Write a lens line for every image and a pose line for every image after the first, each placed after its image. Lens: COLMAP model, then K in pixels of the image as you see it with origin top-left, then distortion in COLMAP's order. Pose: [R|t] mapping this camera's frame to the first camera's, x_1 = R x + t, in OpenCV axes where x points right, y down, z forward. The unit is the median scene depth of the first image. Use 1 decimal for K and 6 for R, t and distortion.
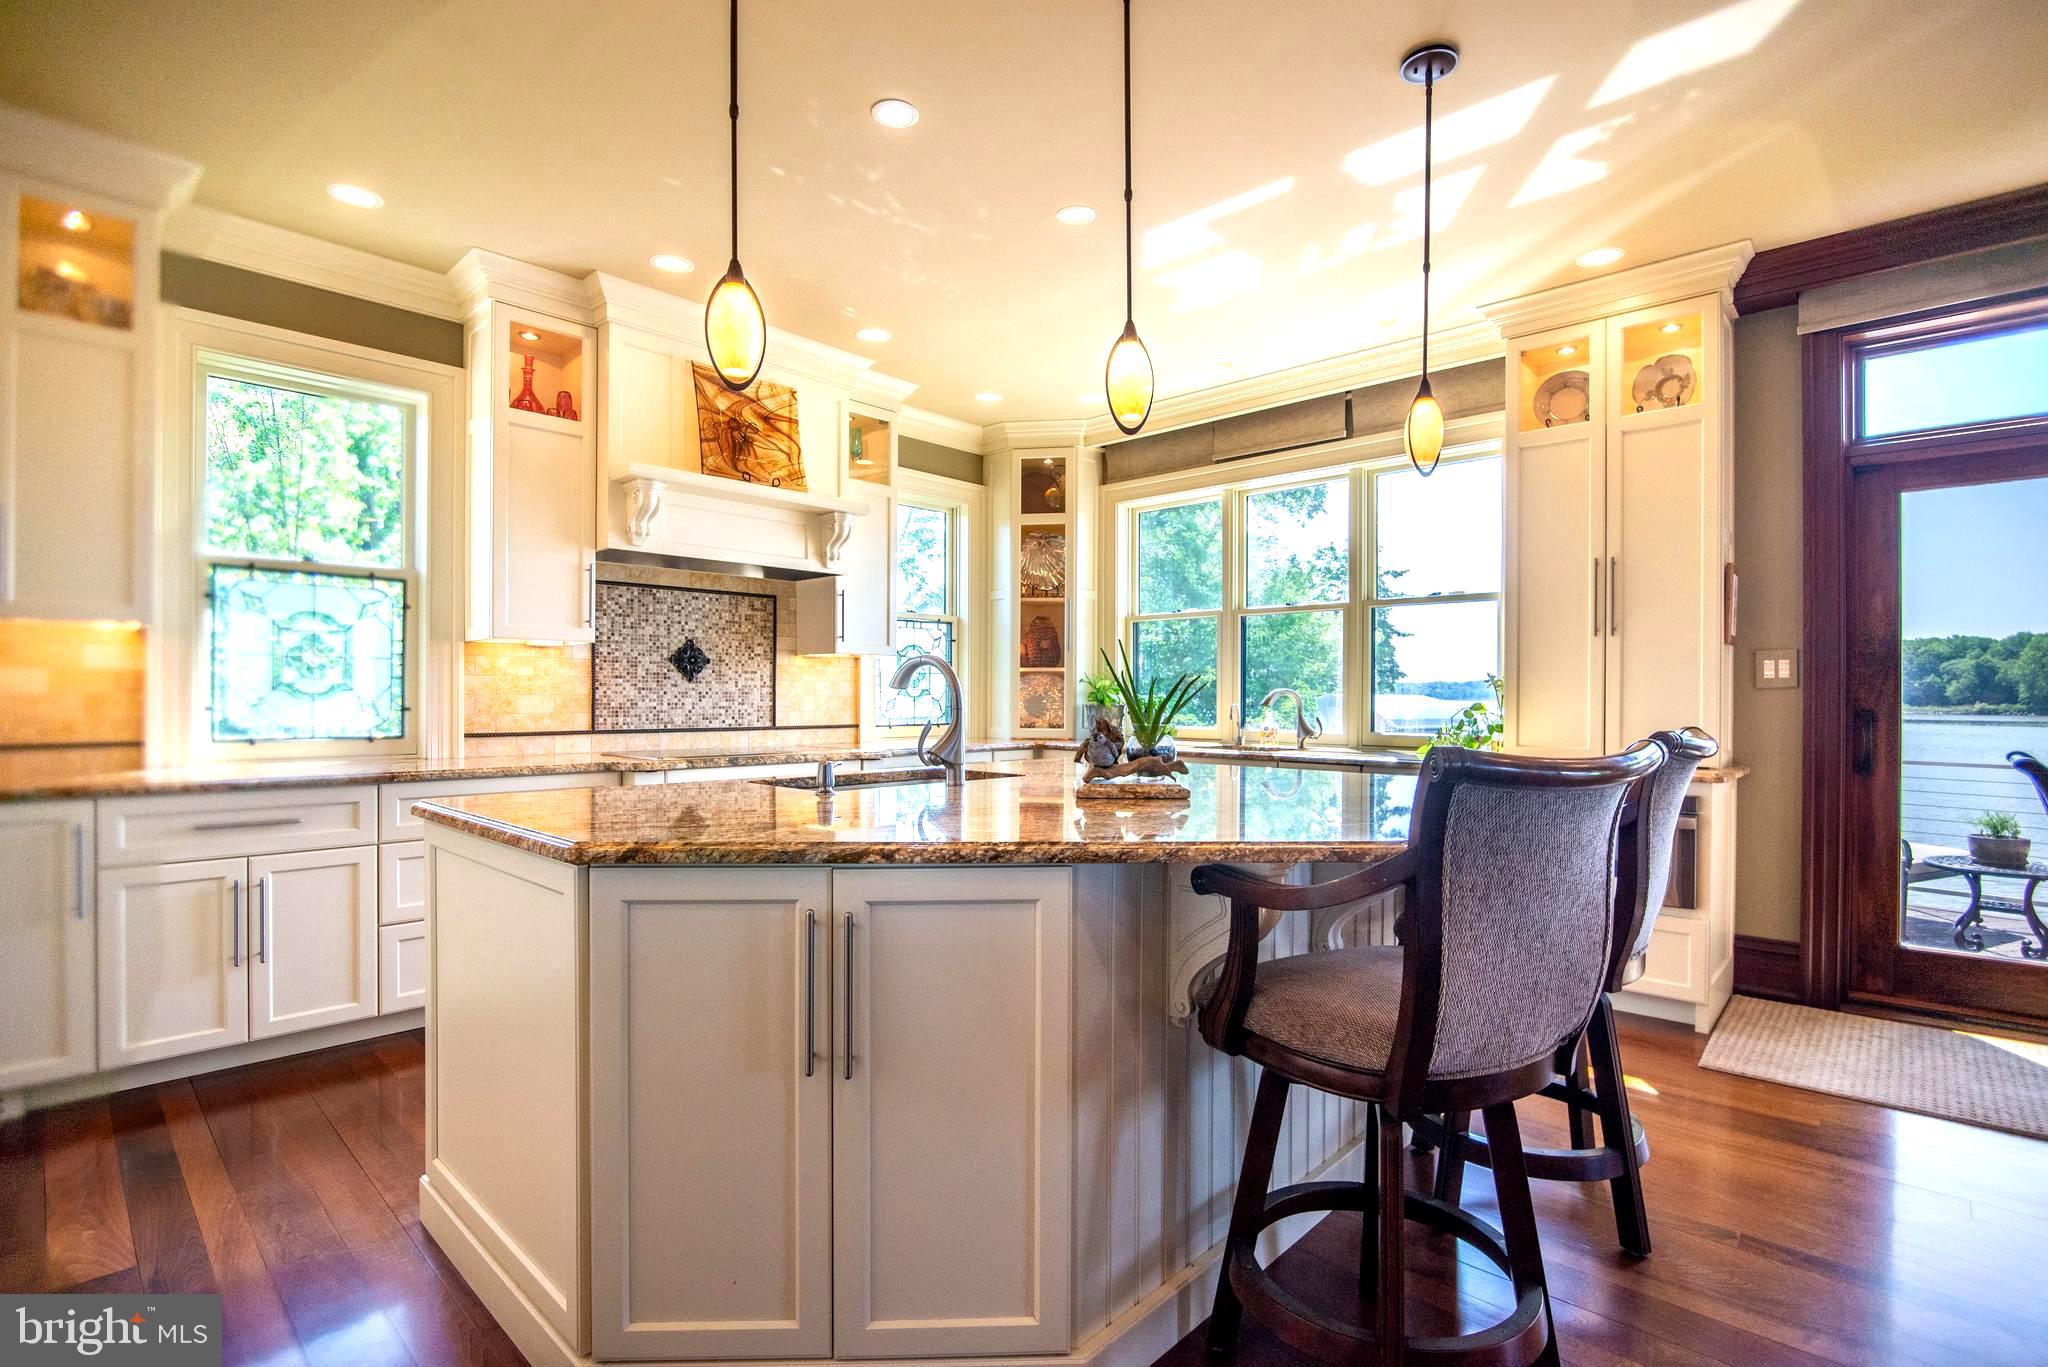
lens RADIAL K [[950.3, 0, 1040.4], [0, 950.3, 696.6], [0, 0, 1]] dist [-0.017054, 0.000702]
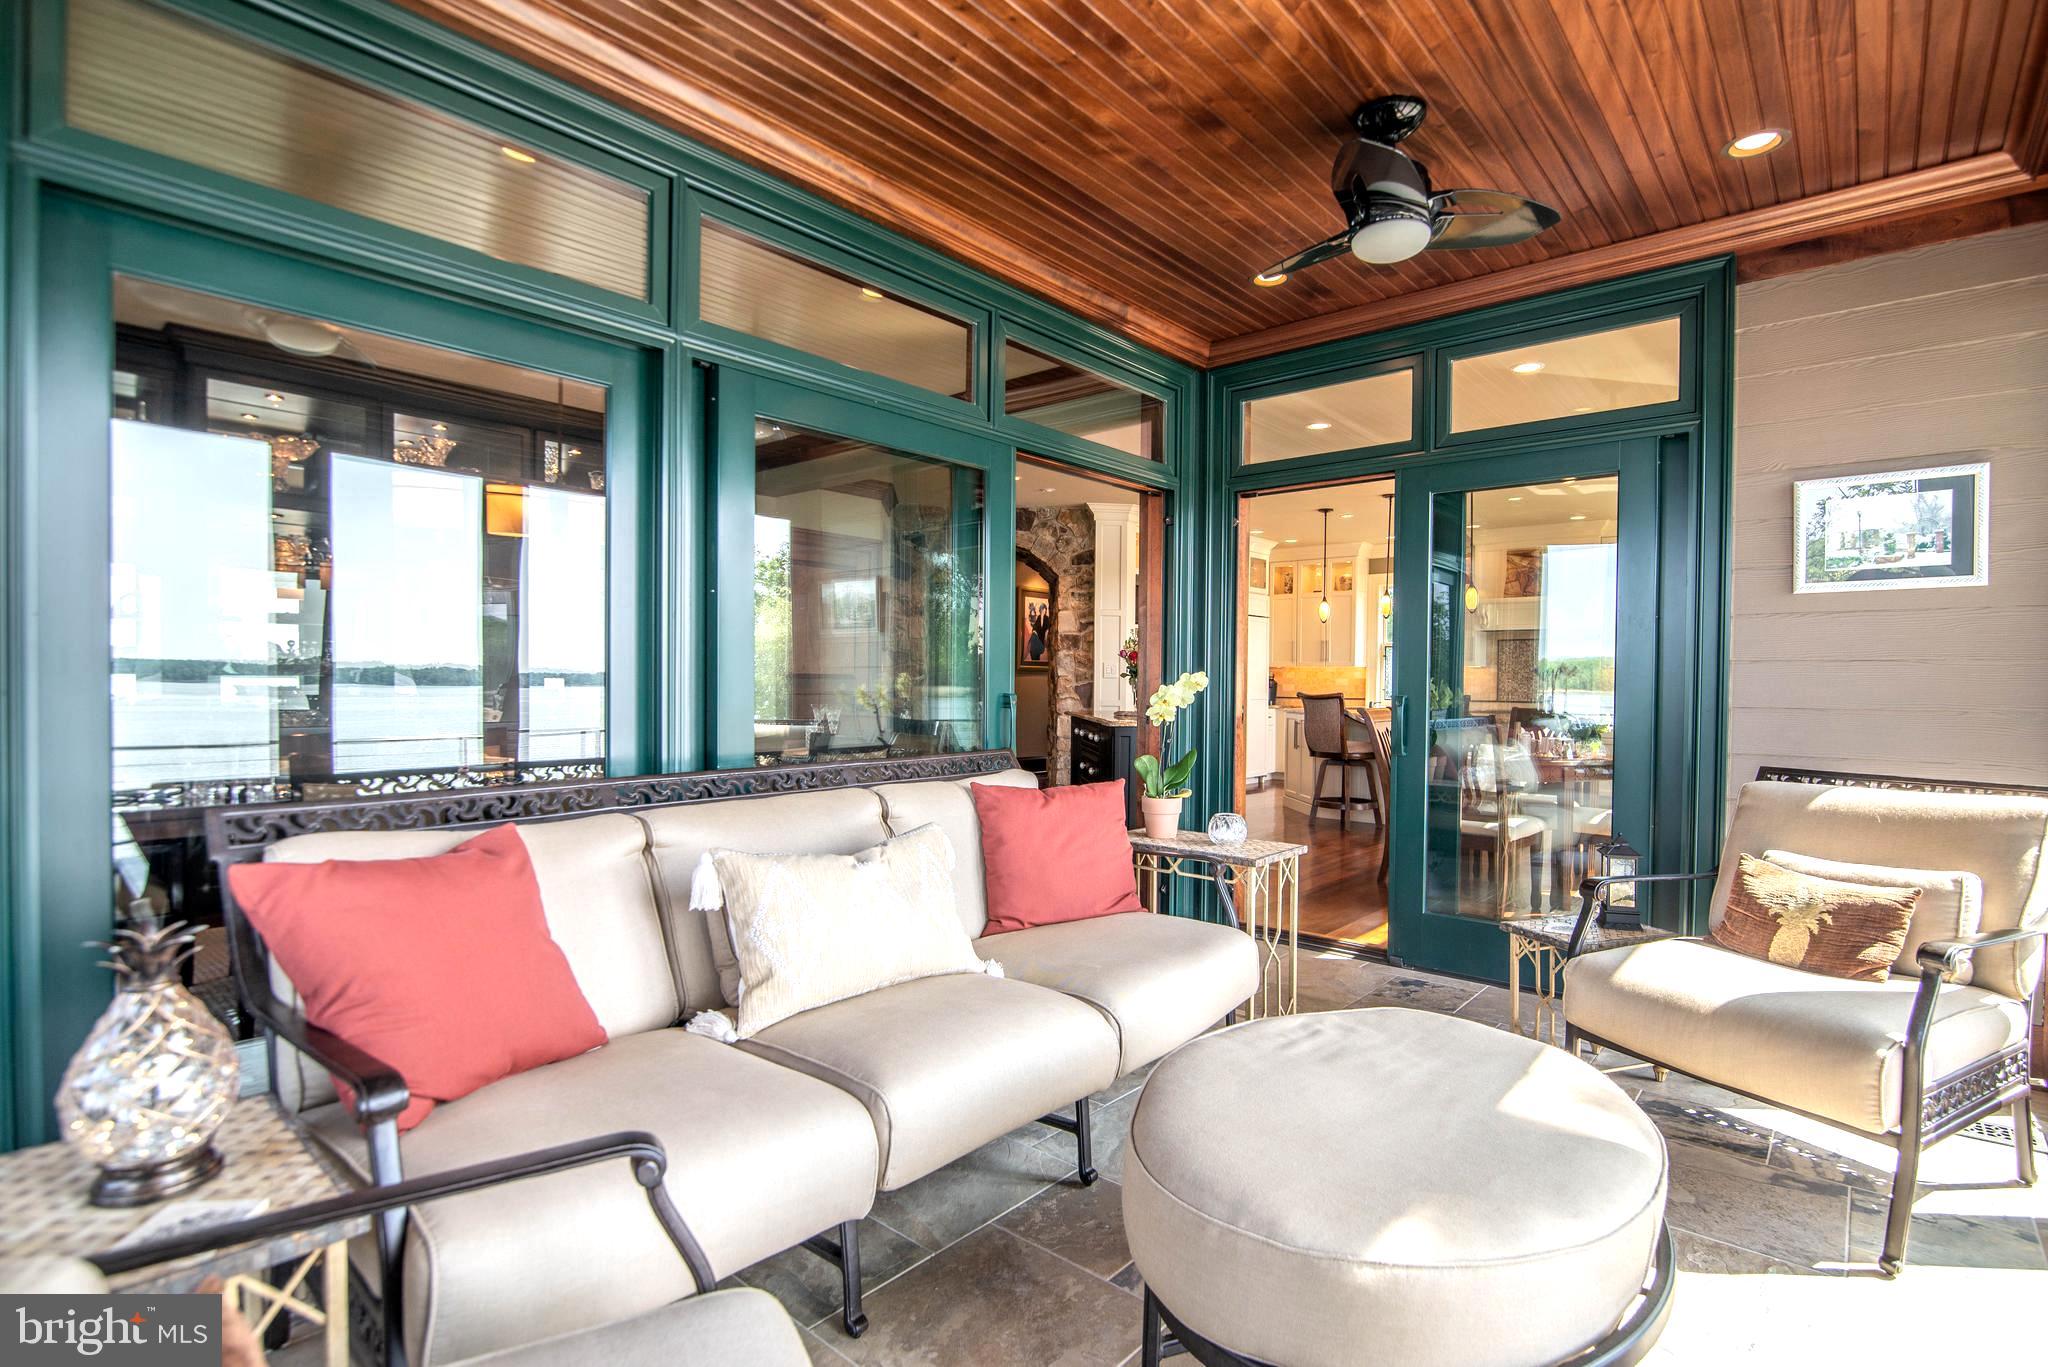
lens RADIAL K [[1000.2, 0, 1033.0], [0, 1000.2, 689.8], [0, 0, 1]] dist [-0.002743, -0.000075]
pose [[0.054322, 0.005472, -0.998508, 1.915810], [-0.013462, 0.999898, 0.004747, 0.010637], [0.998433, 0.013184, 0.054391, -0.329038]]
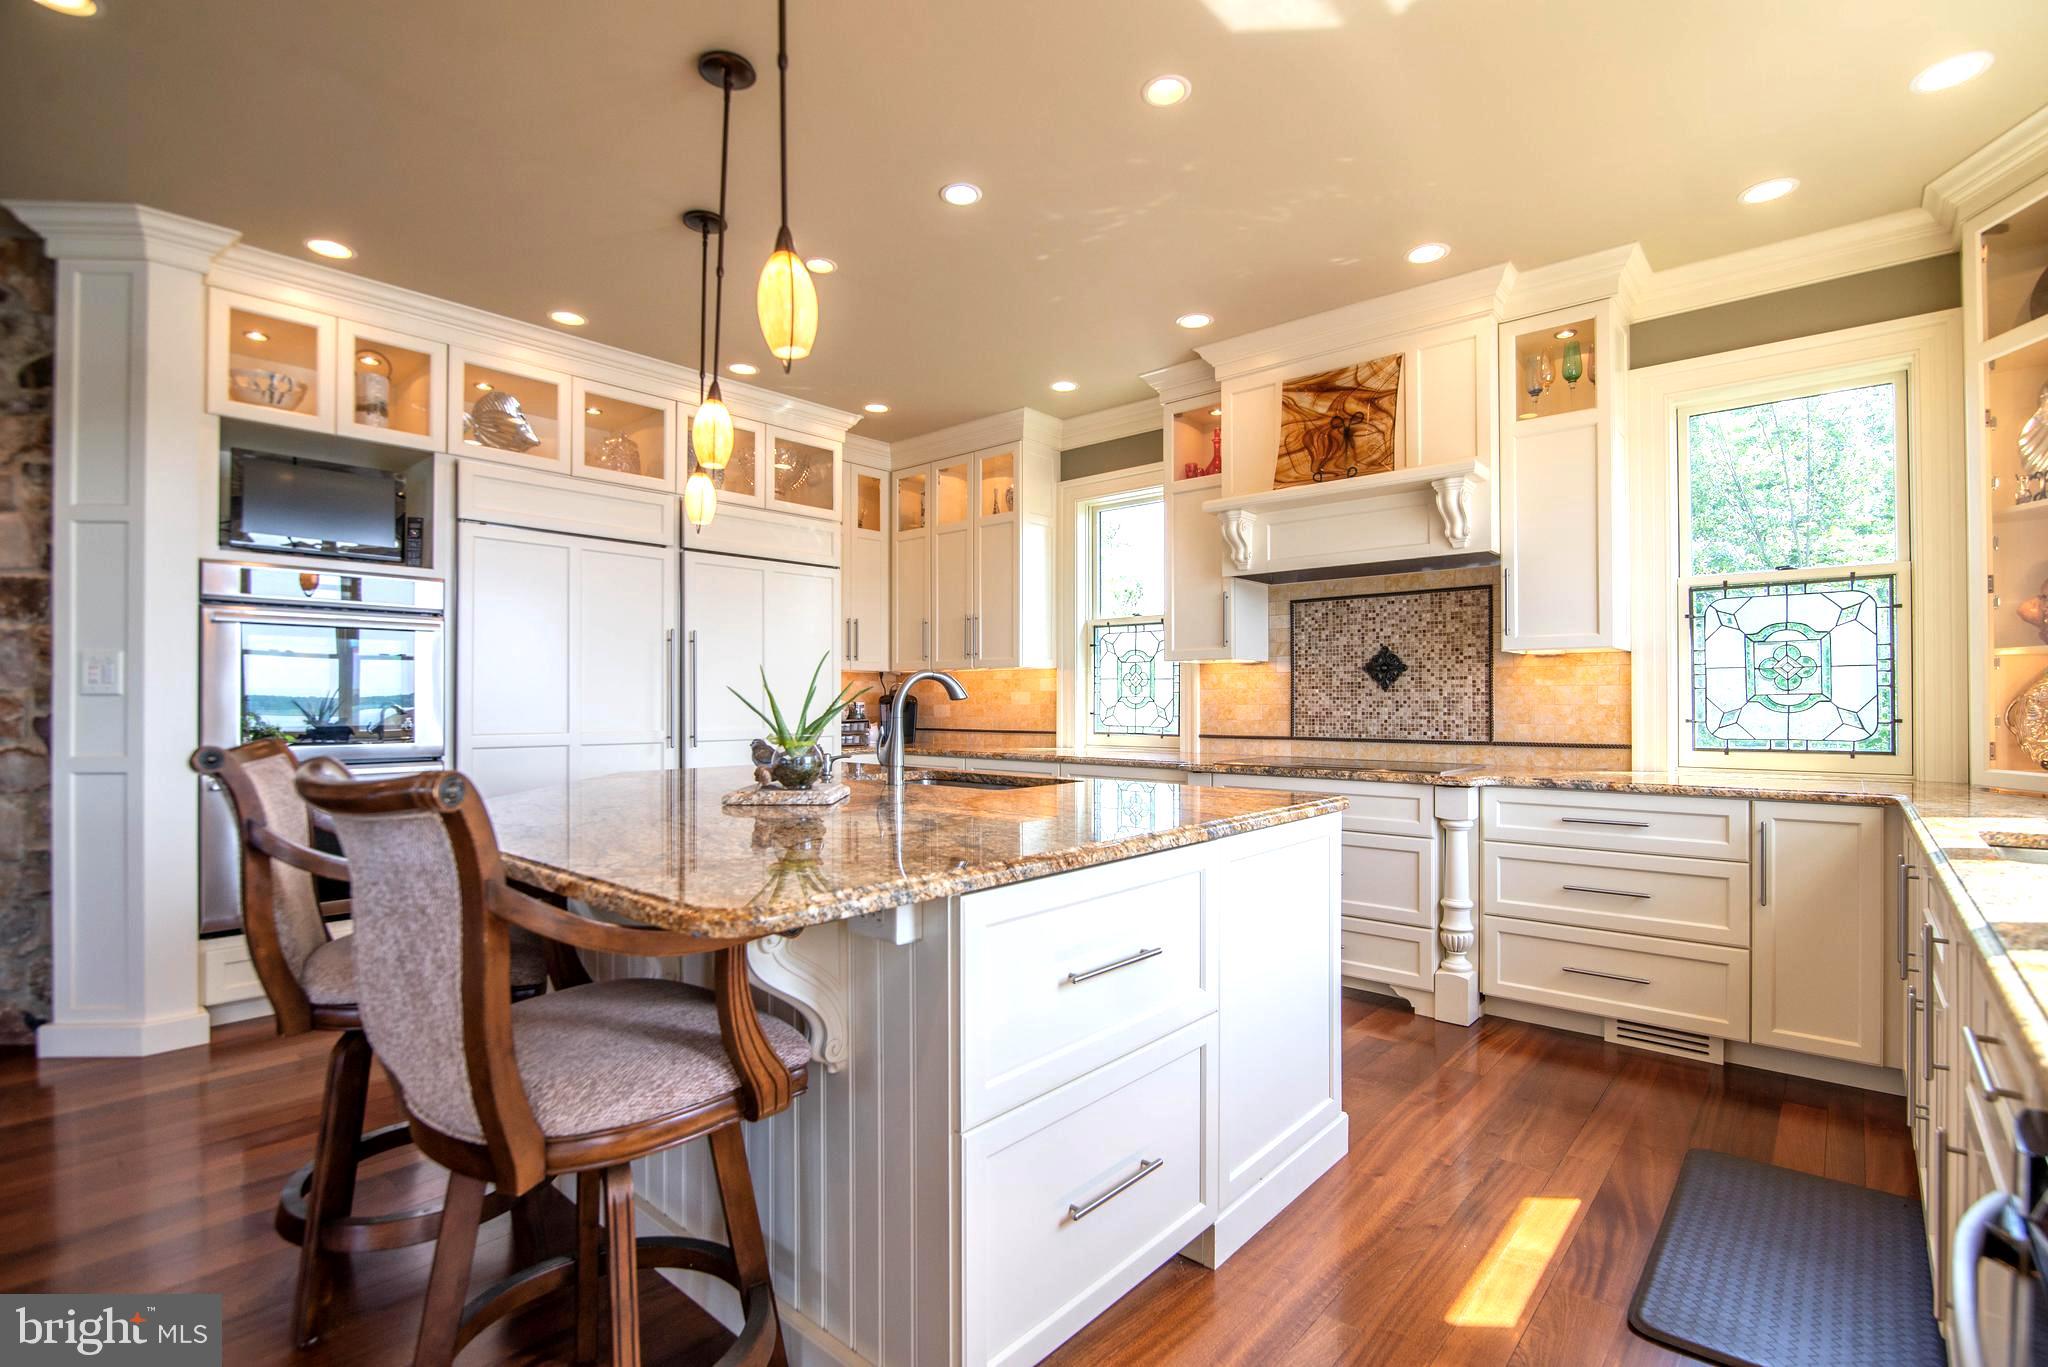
lens RADIAL K [[950.3, 0, 1029.6], [0, 950.3, 684.8], [0, 0, 1]] dist [-0.017054, 0.000702]
pose [[0.035840, -0.024336, -0.999061, 0.572535], [-0.001073, 0.999702, -0.024390, 0.002407], [0.999357, 0.001946, 0.035803, 0.605277]]
